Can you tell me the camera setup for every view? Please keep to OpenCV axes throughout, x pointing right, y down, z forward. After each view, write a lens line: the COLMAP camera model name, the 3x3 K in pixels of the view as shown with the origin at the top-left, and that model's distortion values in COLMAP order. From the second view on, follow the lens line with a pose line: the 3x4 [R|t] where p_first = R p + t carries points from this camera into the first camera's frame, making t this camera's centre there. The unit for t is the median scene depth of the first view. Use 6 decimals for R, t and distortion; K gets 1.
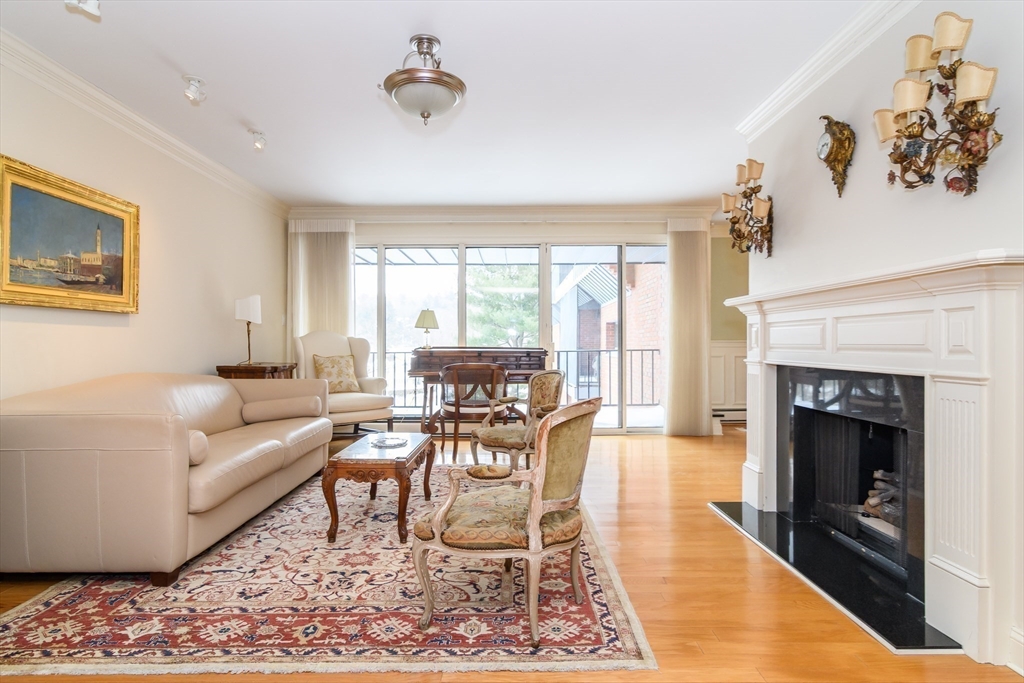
lens RADIAL K [[547.0, 0, 511.5], [0, 547.0, 340.6], [0, 0, 1]] dist [-0.000954, -0.000690]
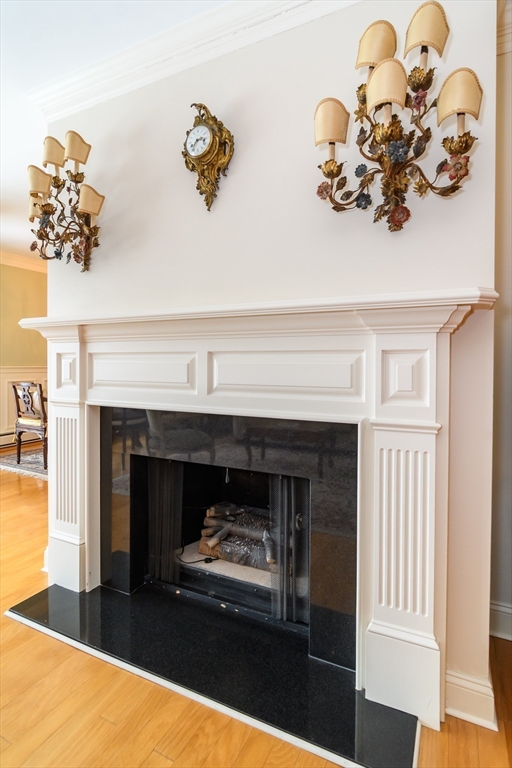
lens RADIAL K [[399.2, 0, 254.3], [0, 399.2, 372.0], [0, 0, 1]] dist [-0.005098, -0.000239]
pose [[0.444059, -0.014577, 0.895879, 0.066509], [-0.007861, 0.999766, 0.020164, -0.022463], [-0.895963, -0.015997, 0.443840, 0.613375]]
